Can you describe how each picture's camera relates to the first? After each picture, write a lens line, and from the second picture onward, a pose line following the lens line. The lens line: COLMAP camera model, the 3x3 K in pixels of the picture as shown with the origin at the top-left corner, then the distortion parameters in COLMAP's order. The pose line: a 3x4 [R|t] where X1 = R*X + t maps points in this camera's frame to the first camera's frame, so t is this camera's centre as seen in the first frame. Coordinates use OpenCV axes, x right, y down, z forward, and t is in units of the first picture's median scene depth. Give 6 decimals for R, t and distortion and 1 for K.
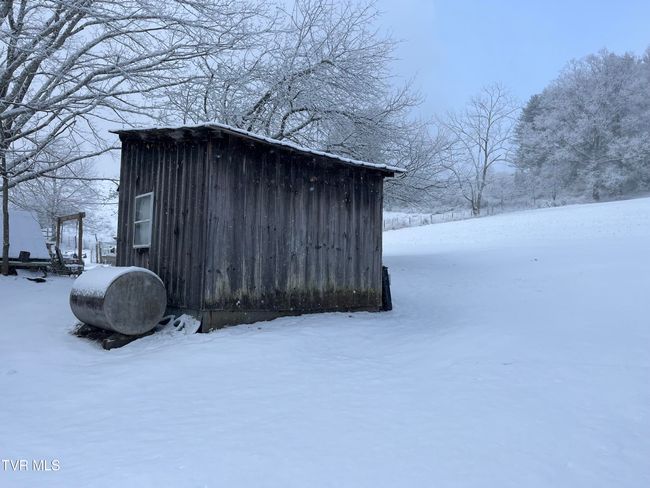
lens RADIAL K [[496.5, 0, 325.0], [0, 496.5, 244.0], [0, 0, 1]] dist [0.064920, -0.120721]
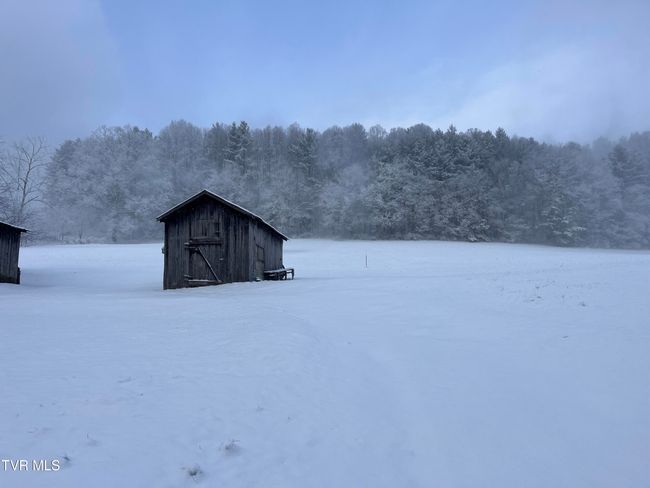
lens RADIAL K [[496.5, 0, 325.0], [0, 496.5, 244.0], [0, 0, 1]] dist [0.064920, -0.120721]
pose [[0.627874, 0.085621, 0.773591, -0.100328], [-0.029467, 0.995833, -0.086302, 0.011537], [-0.777757, 0.031392, 0.627781, -0.205778]]
